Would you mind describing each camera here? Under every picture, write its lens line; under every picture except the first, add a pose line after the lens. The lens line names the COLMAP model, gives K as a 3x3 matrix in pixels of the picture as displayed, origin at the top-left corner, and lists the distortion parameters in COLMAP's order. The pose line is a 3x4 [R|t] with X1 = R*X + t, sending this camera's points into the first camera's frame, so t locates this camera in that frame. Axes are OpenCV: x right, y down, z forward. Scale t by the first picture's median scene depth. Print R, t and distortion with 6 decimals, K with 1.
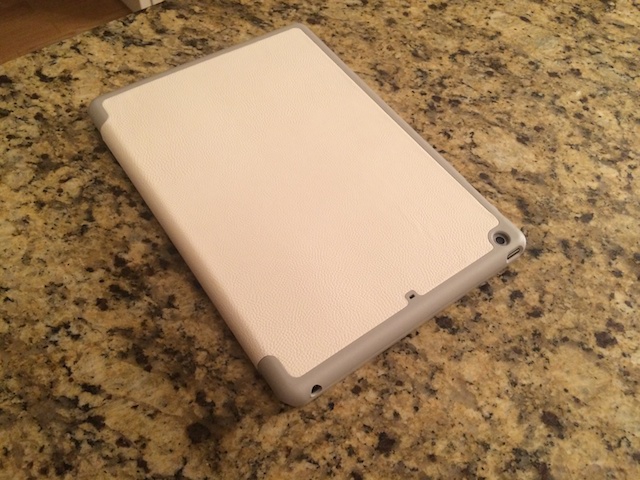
lens RADIAL K [[556.5, 0, 318.9], [0, 556.5, 237.6], [0, 0, 1]] dist [0.064665, -0.106704]
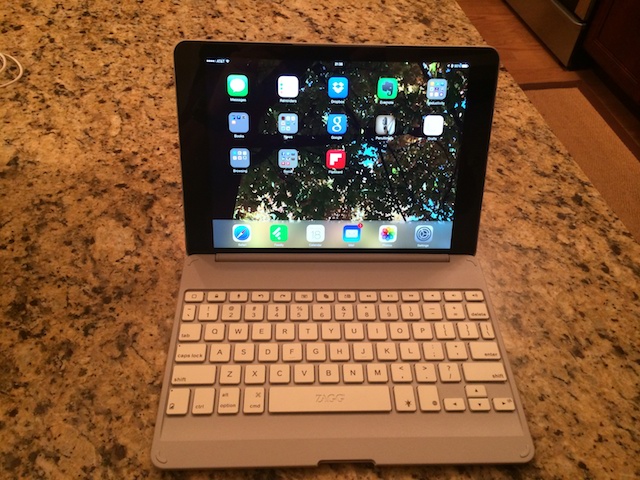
lens RADIAL K [[556.5, 0, 323.4], [0, 556.5, 241.3], [0, 0, 1]] dist [0.064665, -0.106704]
pose [[-0.866769, -0.422058, 0.265668, -0.395133], [0.355656, -0.149694, 0.922551, -1.115419], [-0.349601, 0.894125, 0.279858, 0.488622]]
